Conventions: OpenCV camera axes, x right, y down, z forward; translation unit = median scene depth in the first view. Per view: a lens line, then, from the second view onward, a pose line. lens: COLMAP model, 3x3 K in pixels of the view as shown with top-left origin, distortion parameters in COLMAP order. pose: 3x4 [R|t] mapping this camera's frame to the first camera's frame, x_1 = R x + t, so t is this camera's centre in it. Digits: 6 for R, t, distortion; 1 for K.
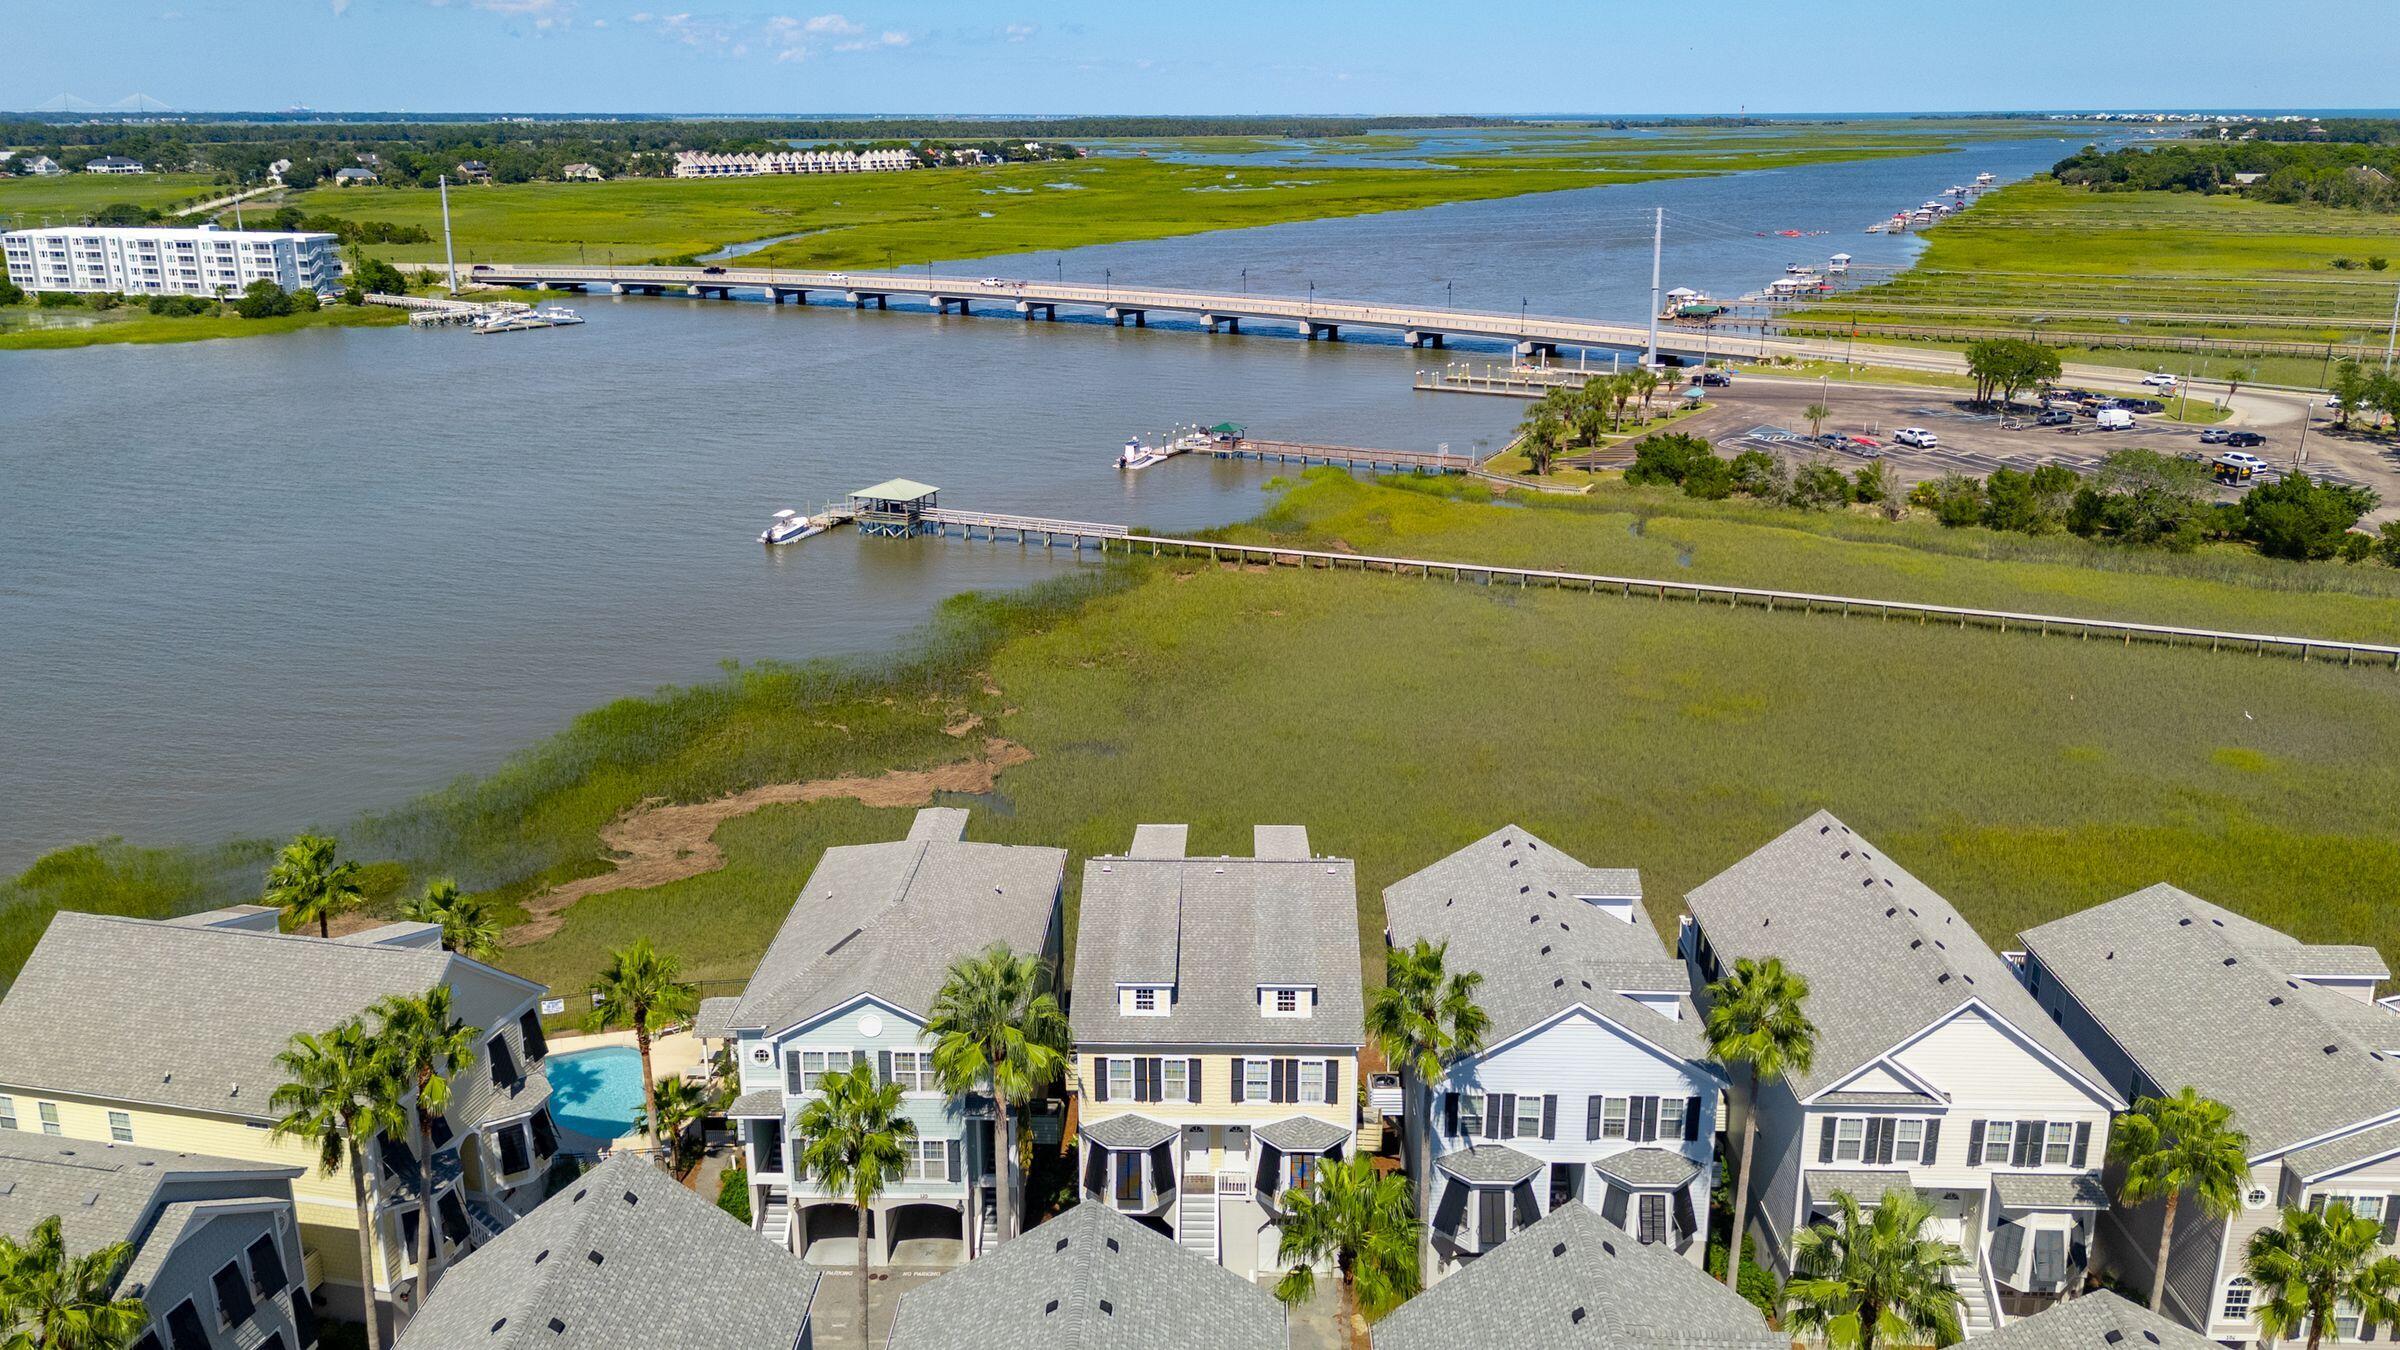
lens RADIAL K [[1798.0, 0, 1200.0], [0, 1798.0, 675.0], [0, 0, 1]] dist [0.060286, -0.072869]
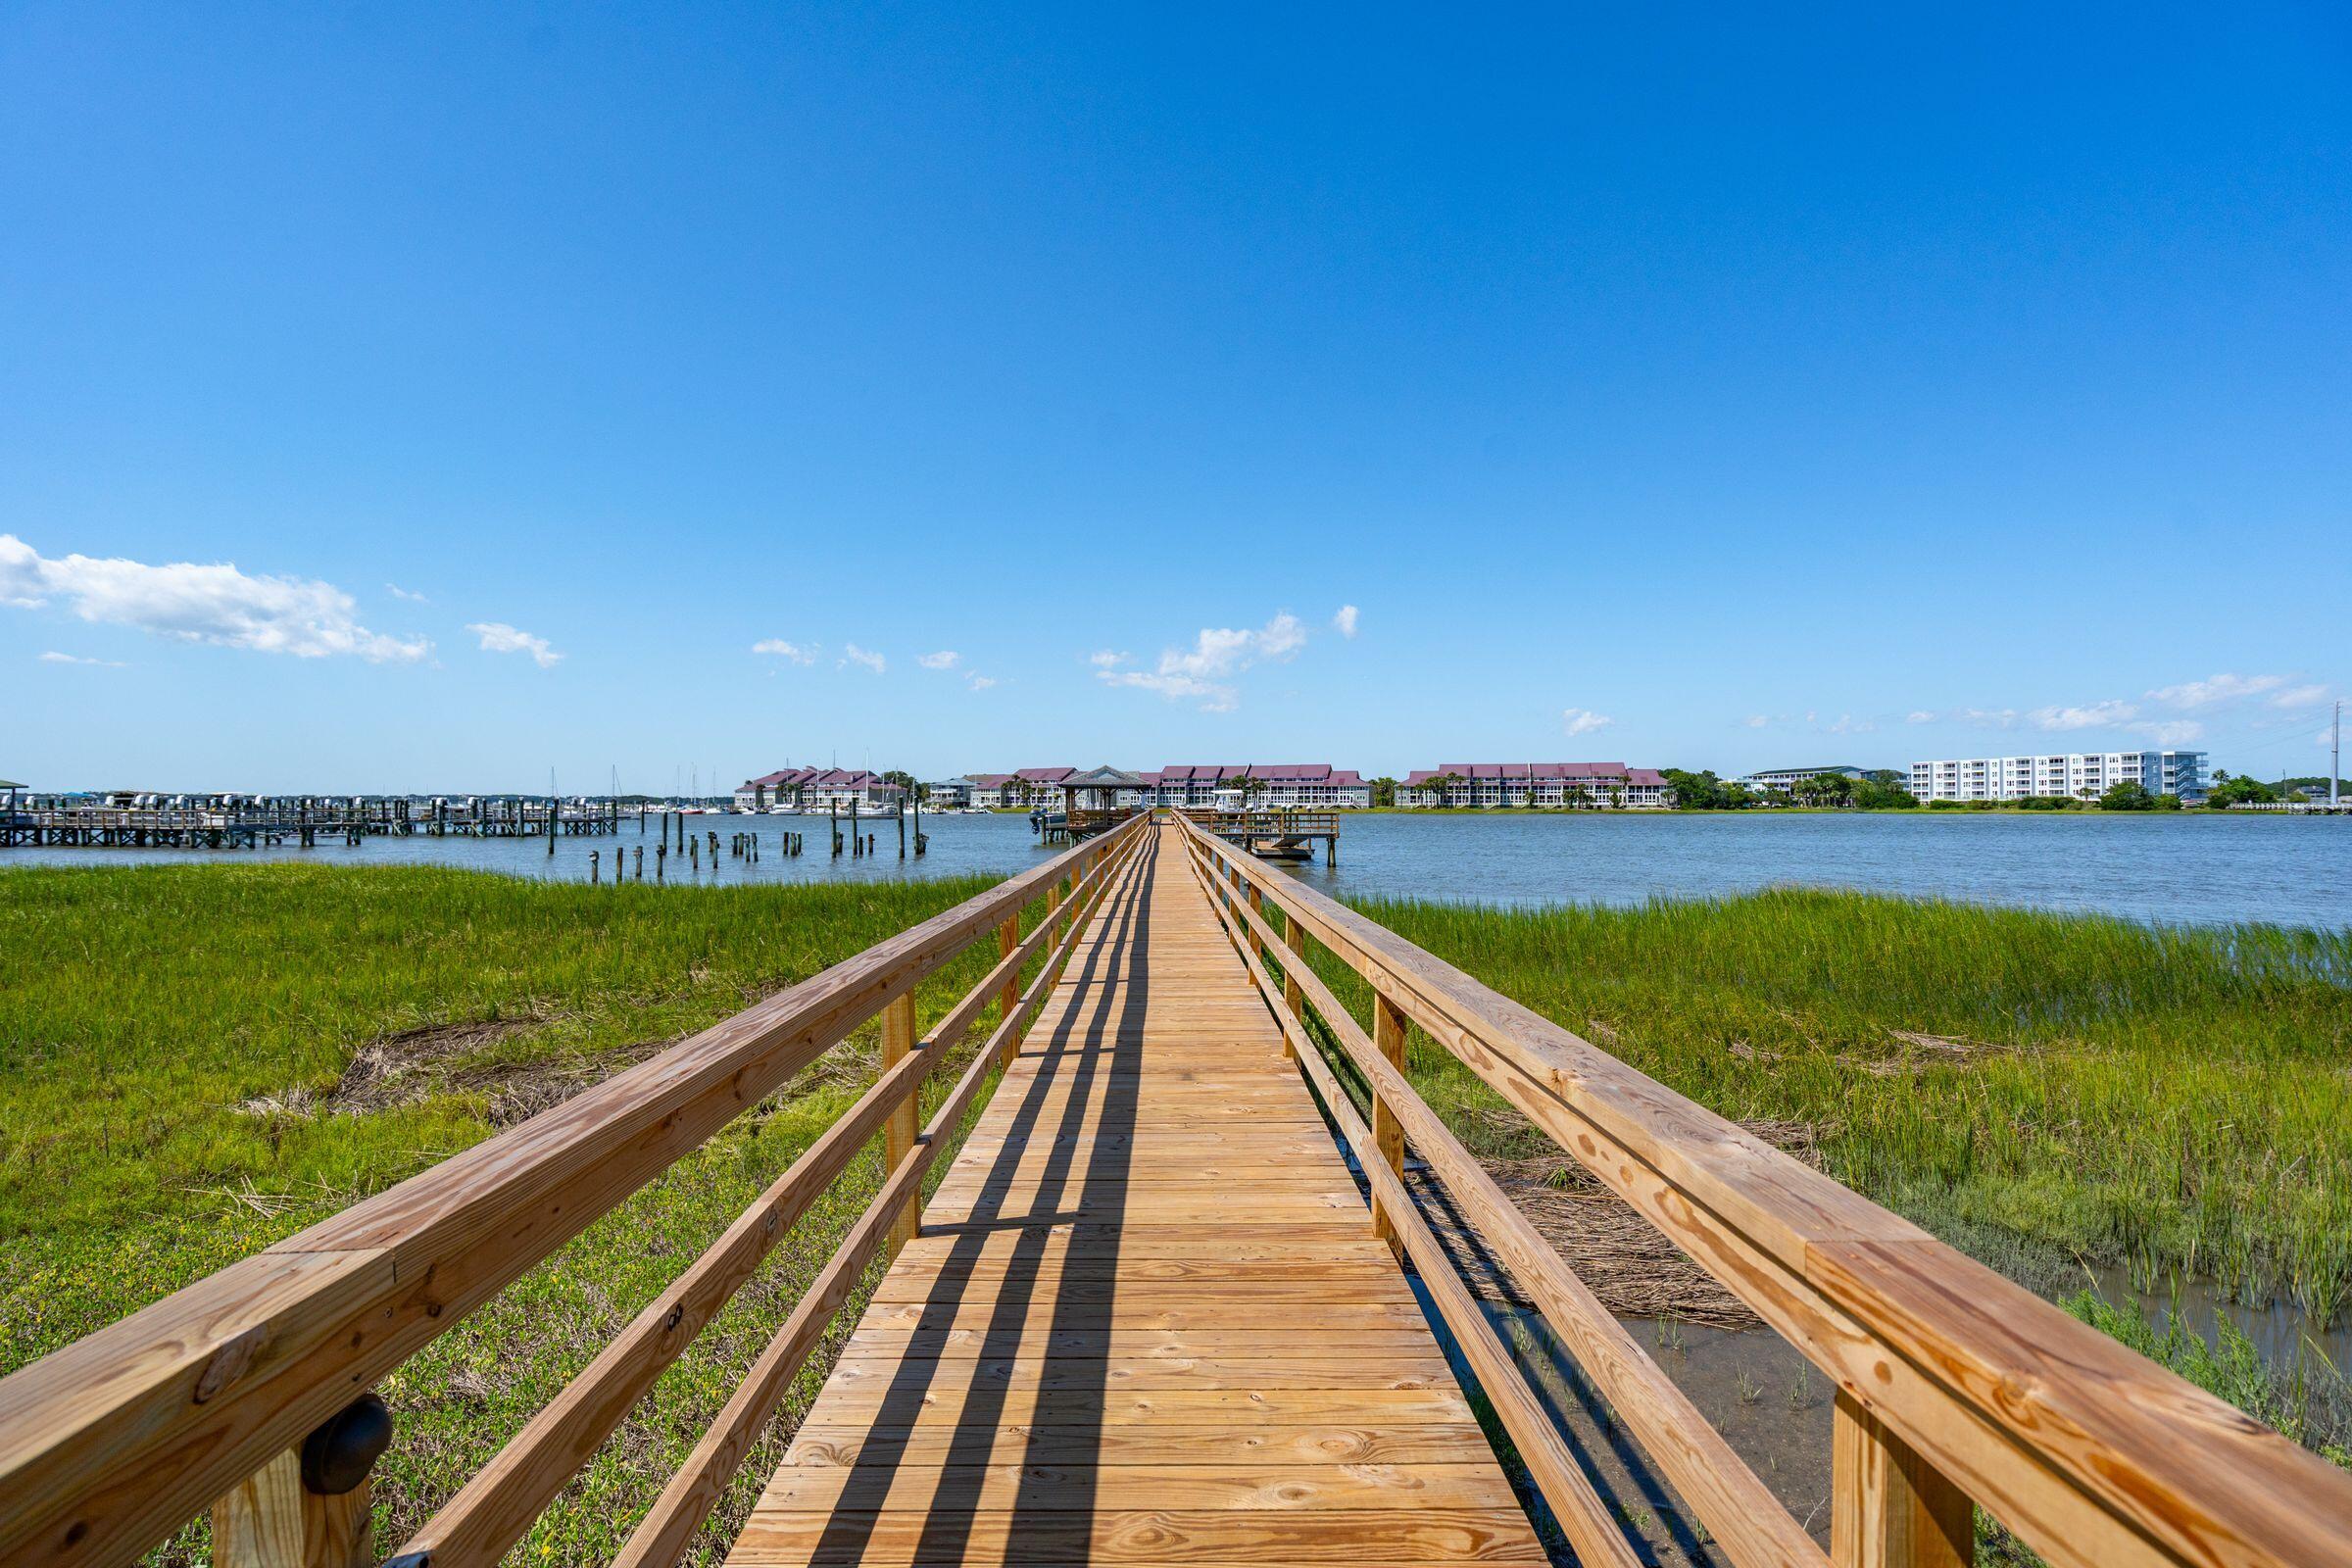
lens RADIAL K [[1100.2, 0, 1176.0], [0, 1100.2, 784.0], [0, 0, 1]] dist [0.000108, -0.000291]
pose [[0.401775, -0.013309, -0.915642, -0.103526], [-0.268852, 0.954116, -0.131838, 0.043283], [0.875383, 0.299142, 0.379761, 0.177975]]
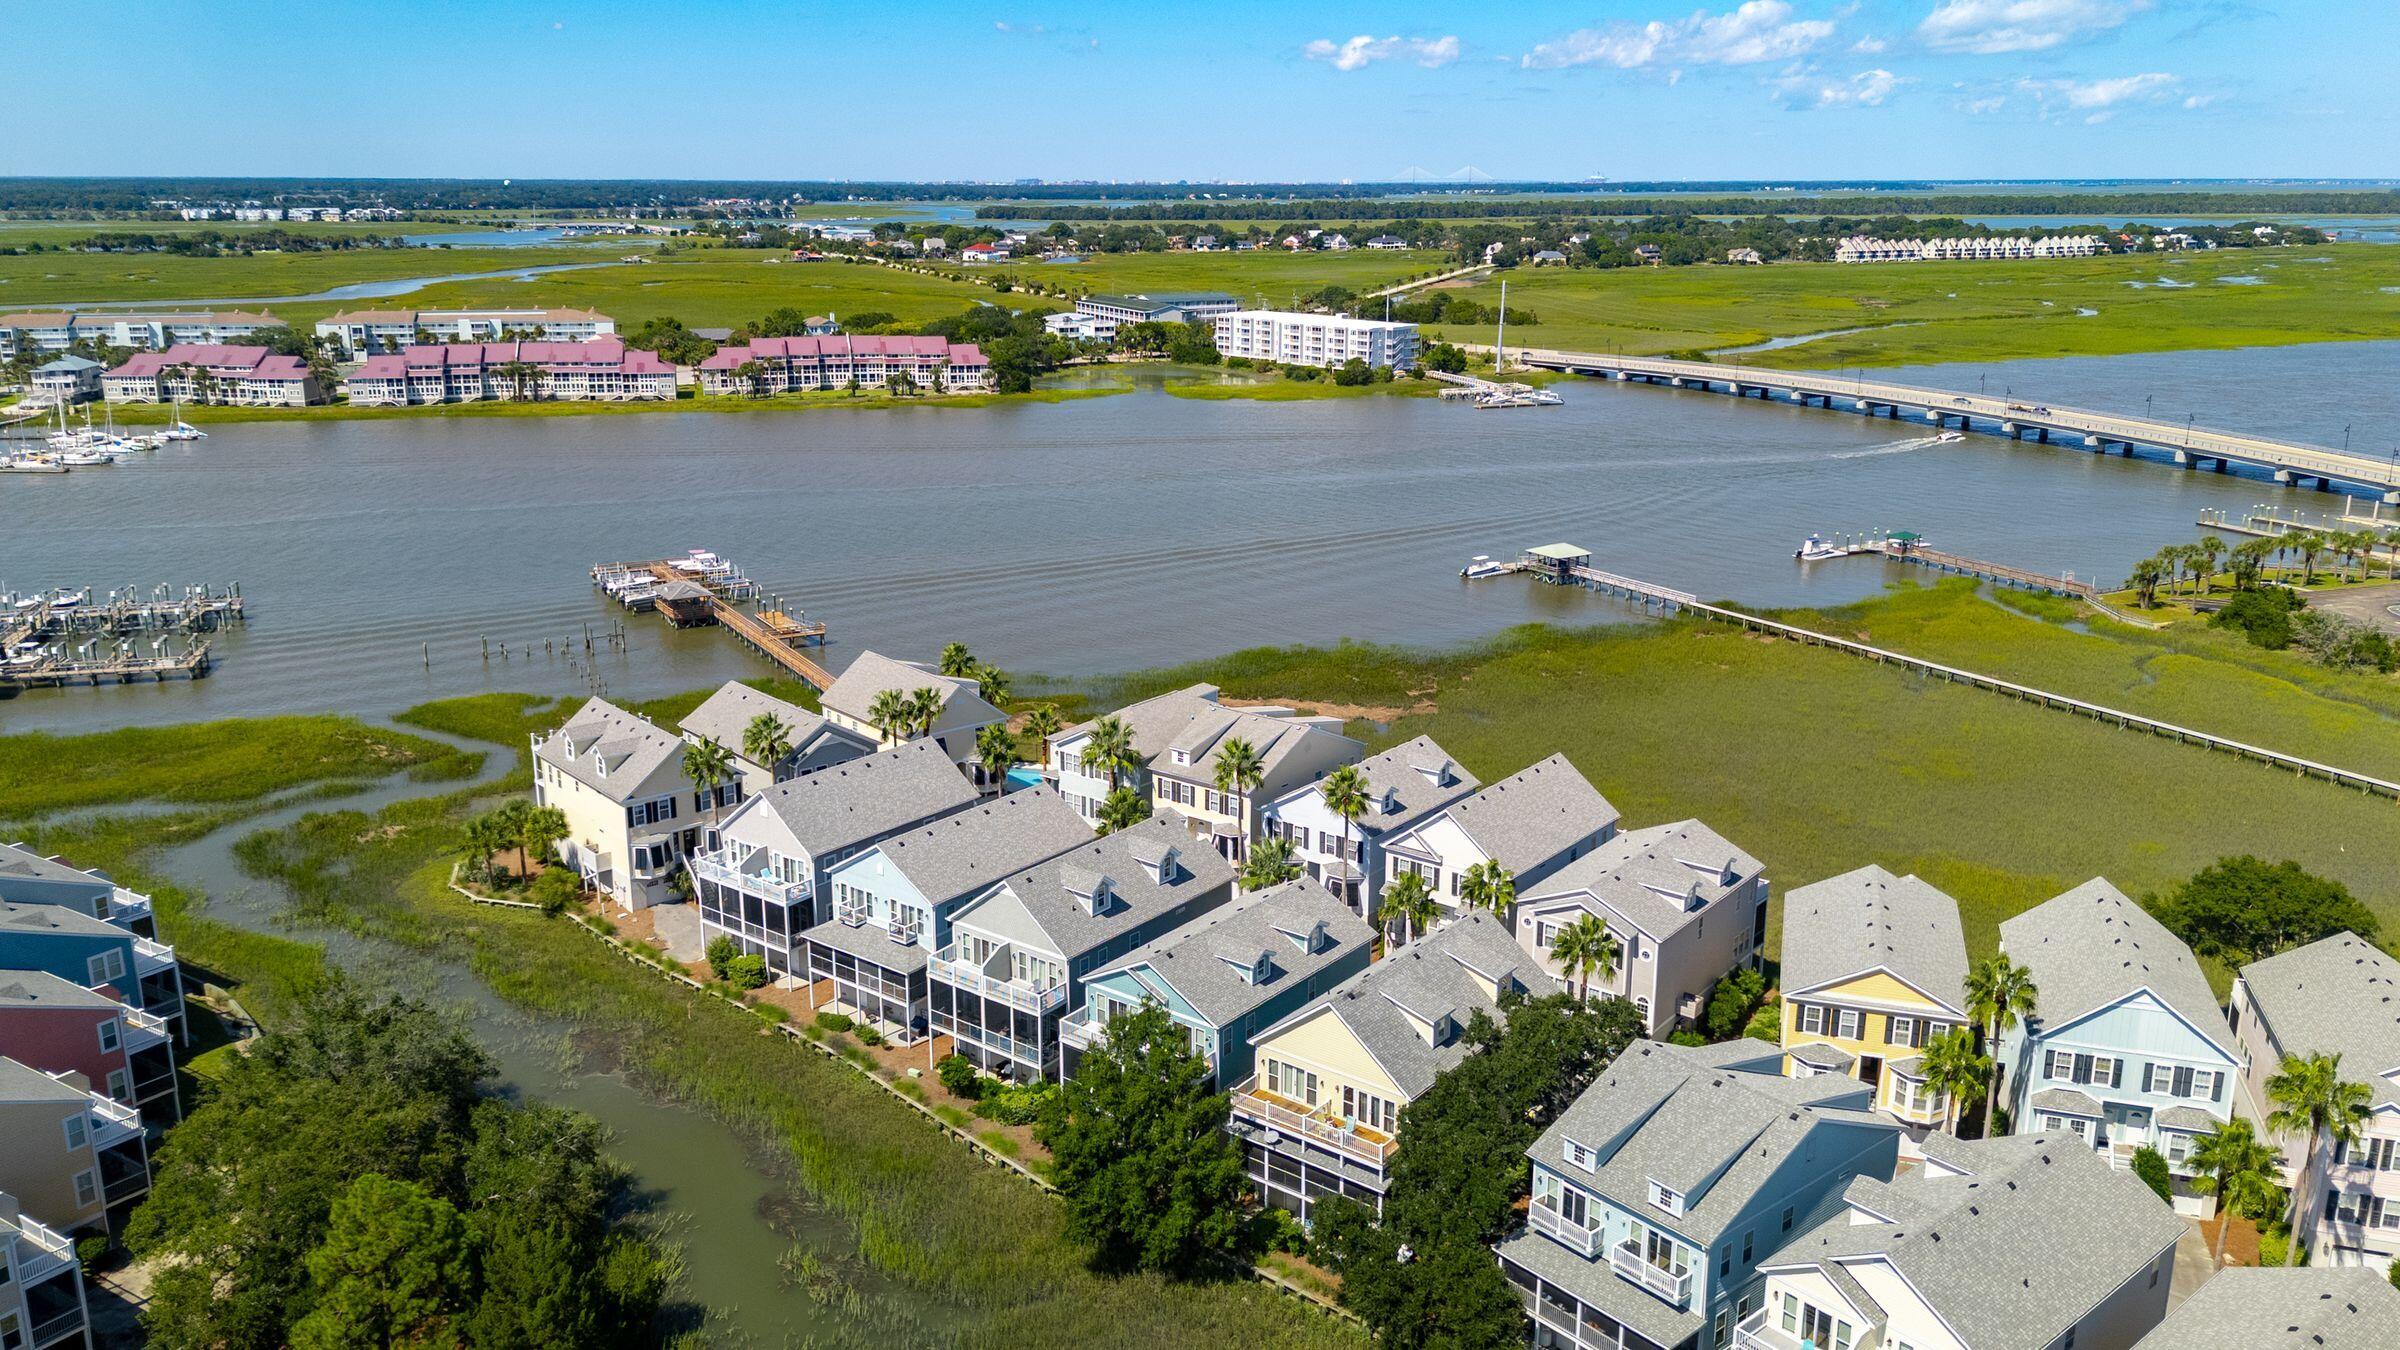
lens RADIAL K [[1813.8, 0, 1200.0], [0, 1813.8, 675.0], [0, 0, 1]] dist [-0.028296, 0.002867]
pose [[0.795146, 0.155072, -0.586256, 0.211434], [-0.174025, 0.984440, 0.024365, 0.002963], [0.580912, 0.082649, 0.809759, -0.136153]]
